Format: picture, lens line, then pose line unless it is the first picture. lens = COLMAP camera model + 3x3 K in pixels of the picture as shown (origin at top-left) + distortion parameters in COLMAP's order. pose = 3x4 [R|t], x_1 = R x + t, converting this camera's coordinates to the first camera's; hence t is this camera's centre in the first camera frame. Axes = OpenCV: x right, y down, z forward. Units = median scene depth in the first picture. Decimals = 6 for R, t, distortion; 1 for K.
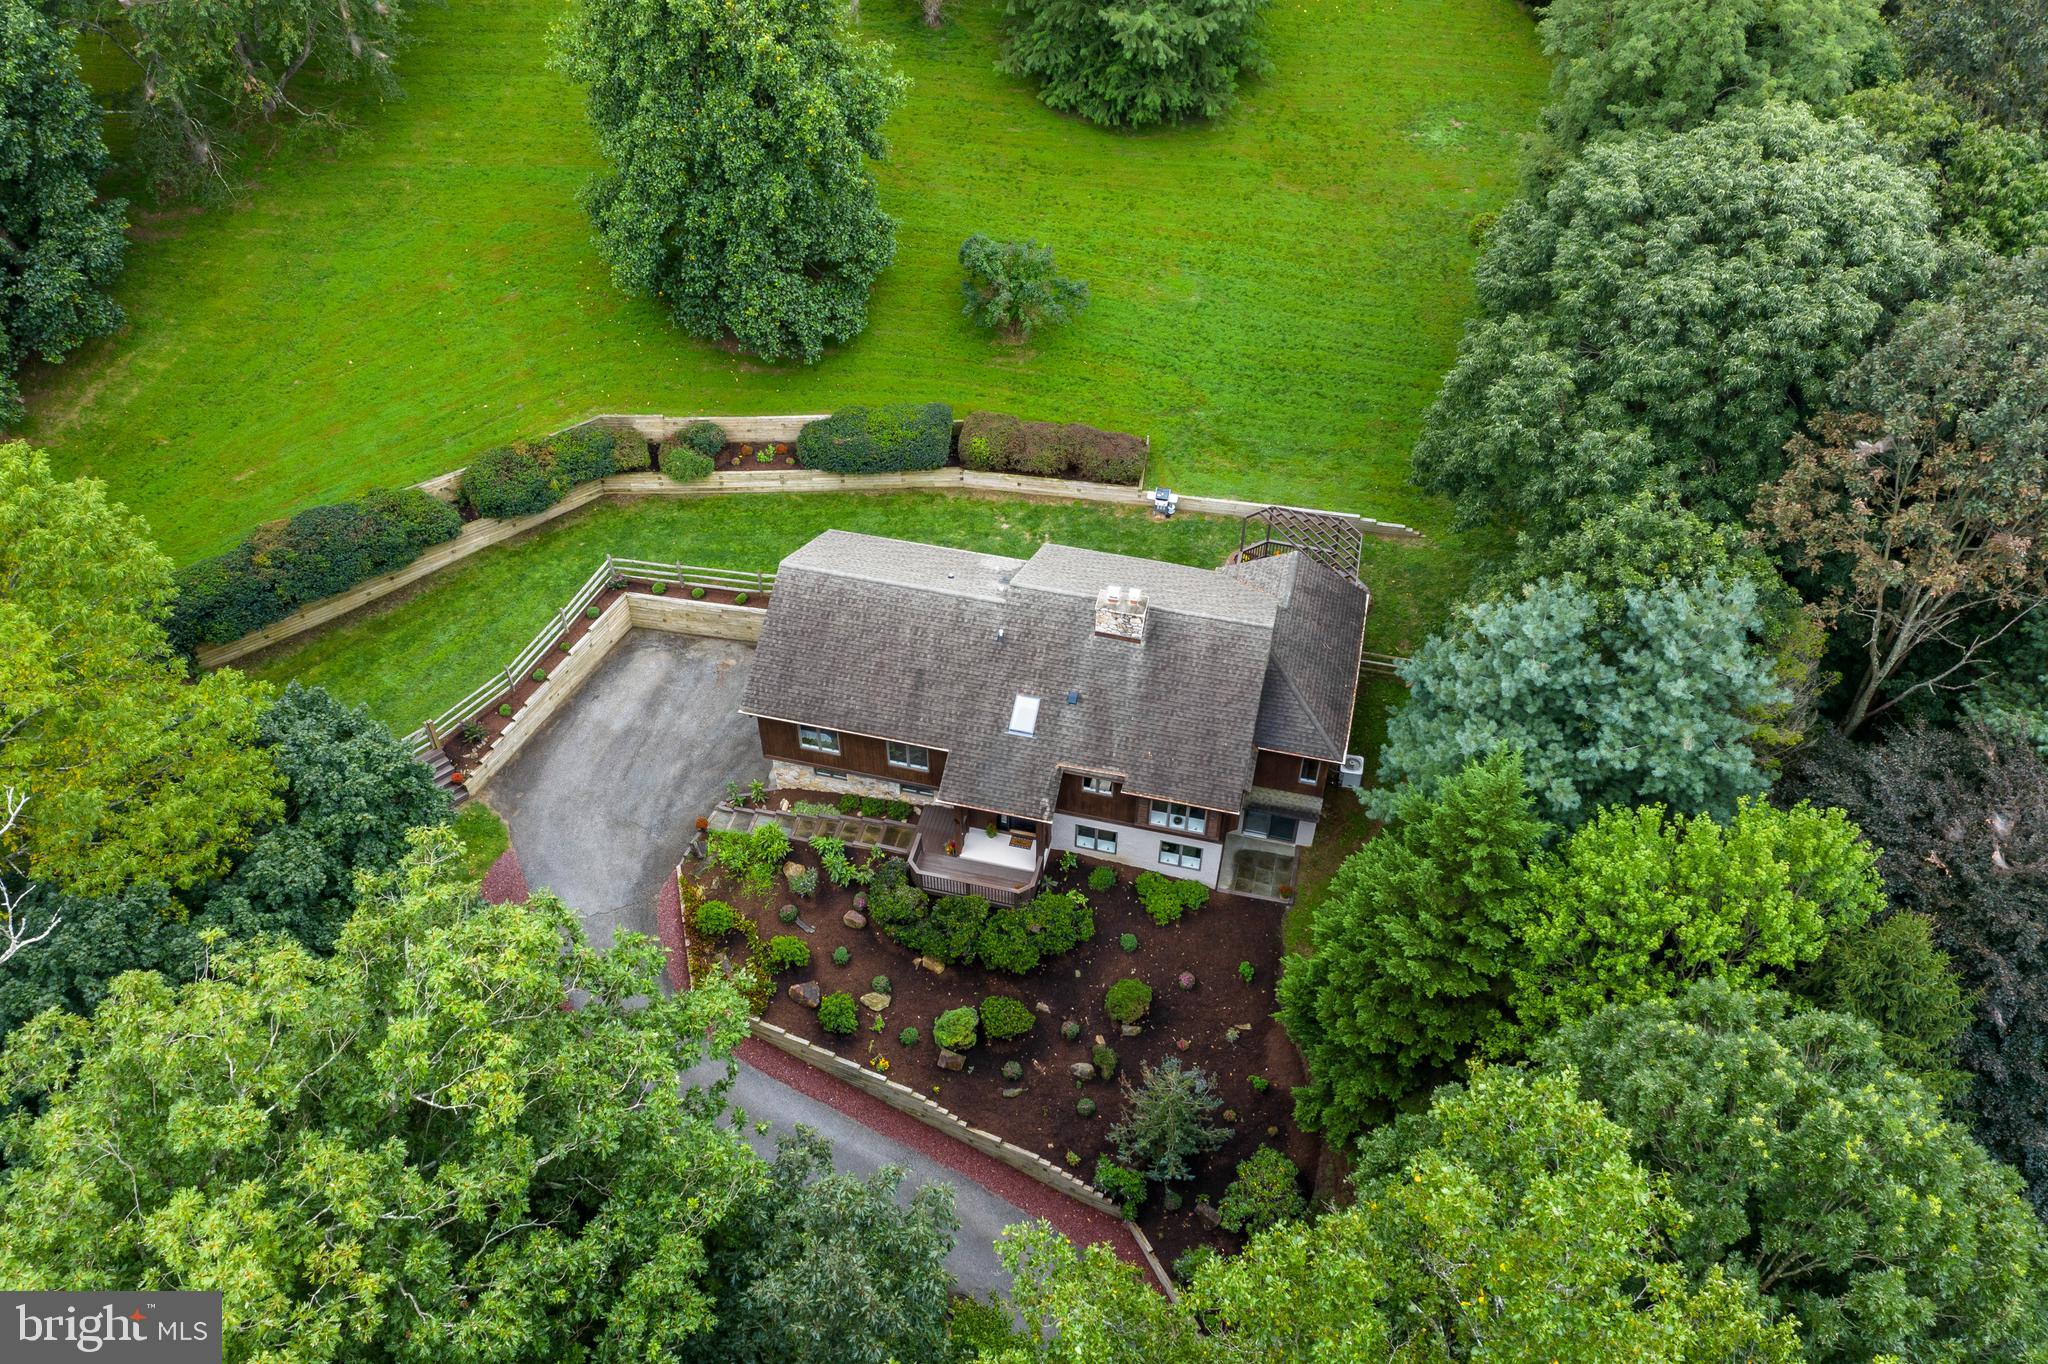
lens RADIAL K [[1683.1, 0, 1040.6], [0, 1683.1, 689.0], [0, 0, 1]] dist [-0.014622, 0.008619]
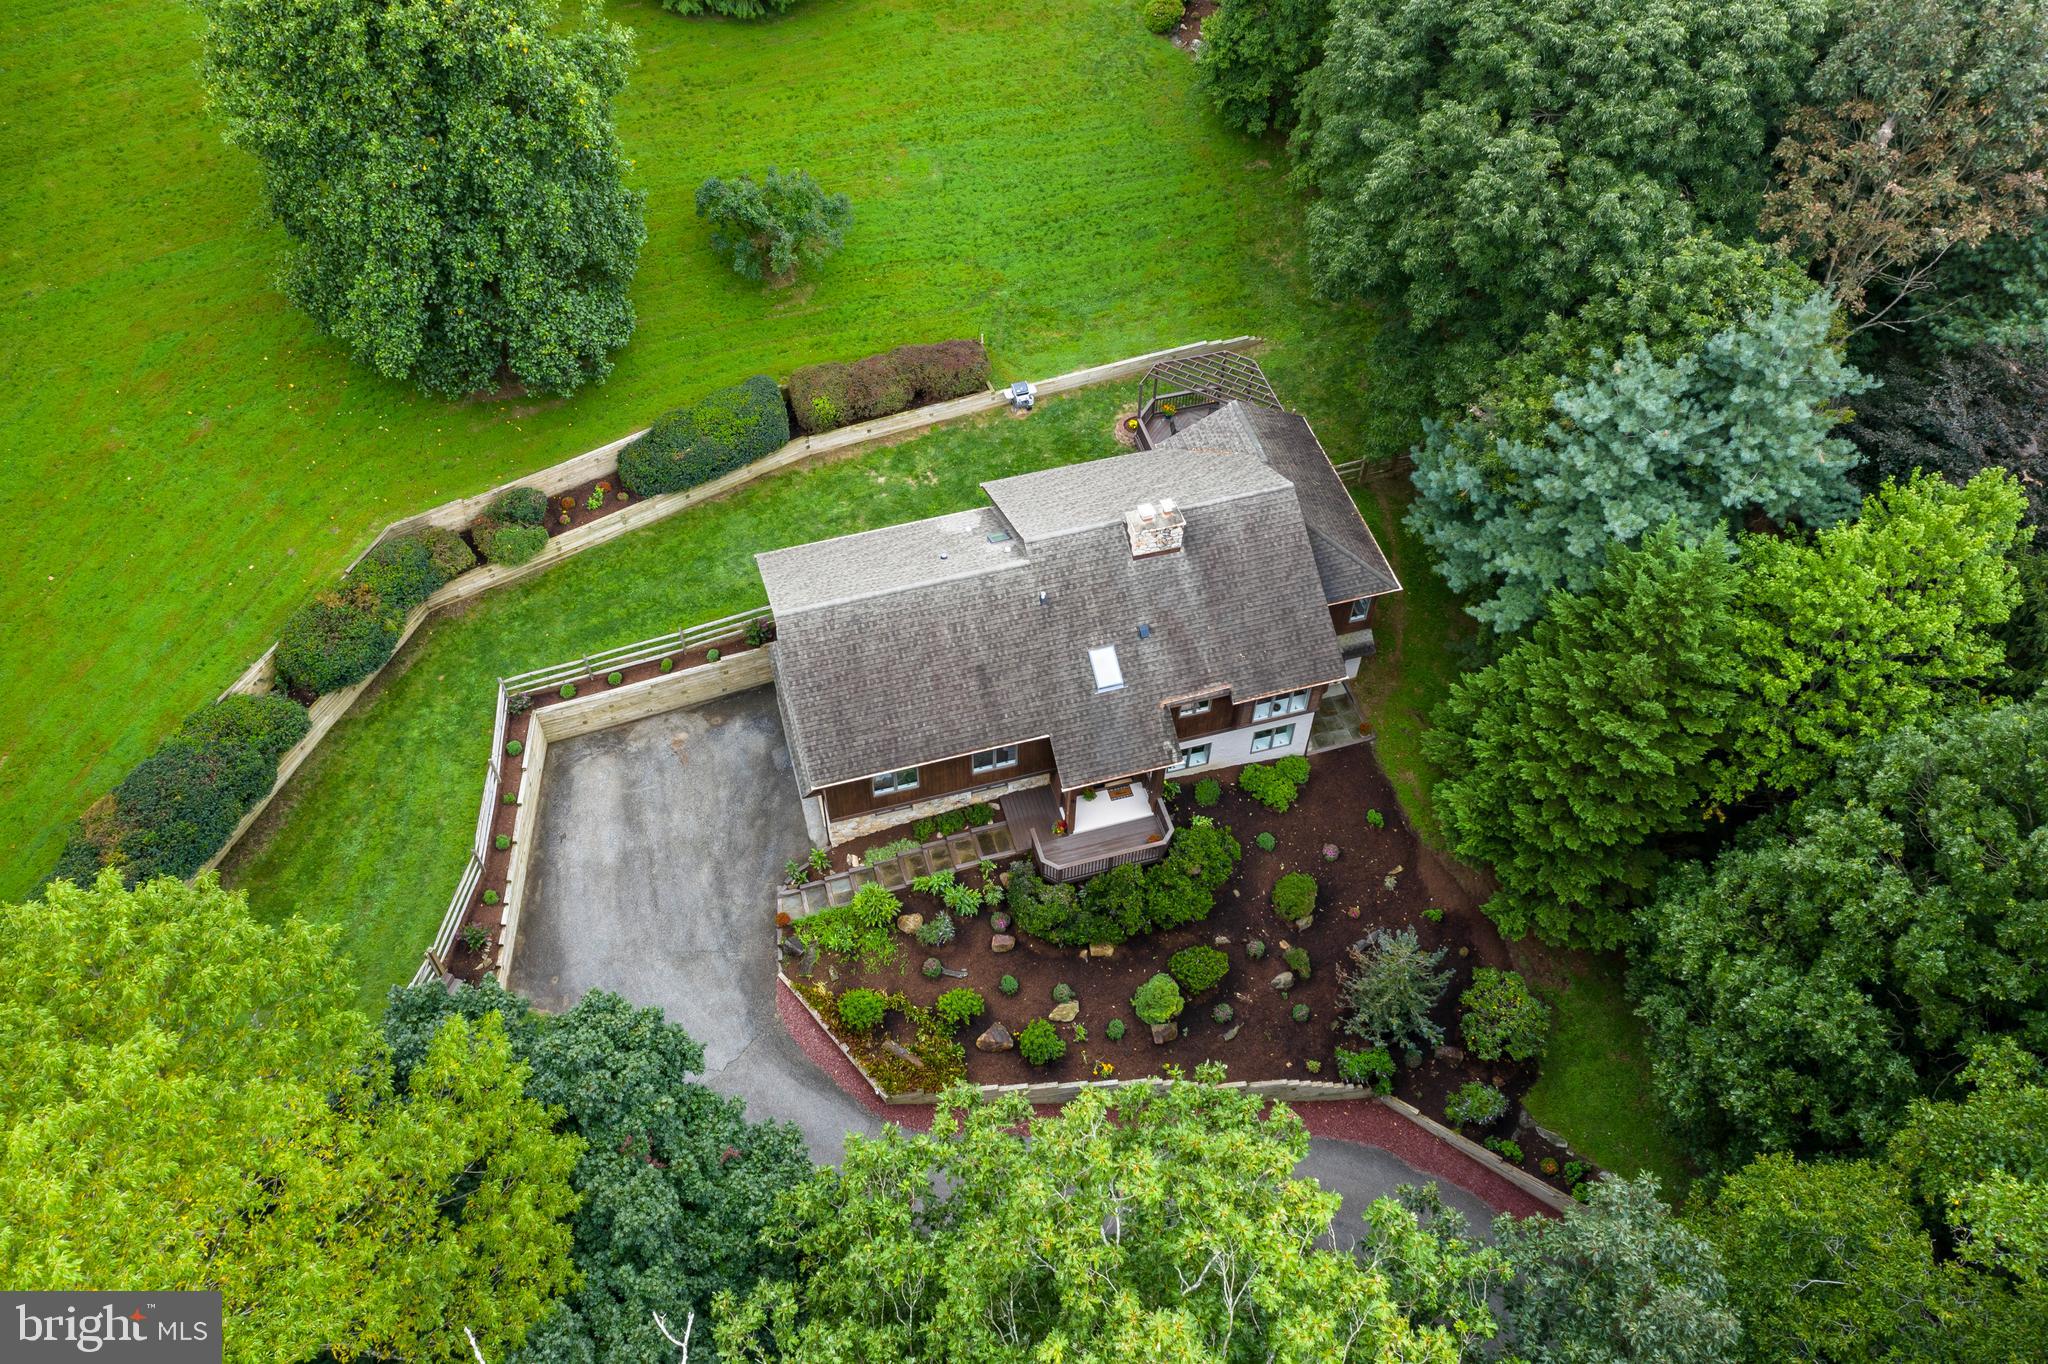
lens RADIAL K [[1675.6, 0, 1024.0], [0, 1675.6, 660.4], [0, 0, 1]] dist [-0.009611, 0.000401]
pose [[0.874288, -0.384867, 0.295800, -0.298229], [0.353620, 0.922453, 0.155026, -0.137371], [-0.332526, -0.030936, 0.942587, 0.129705]]
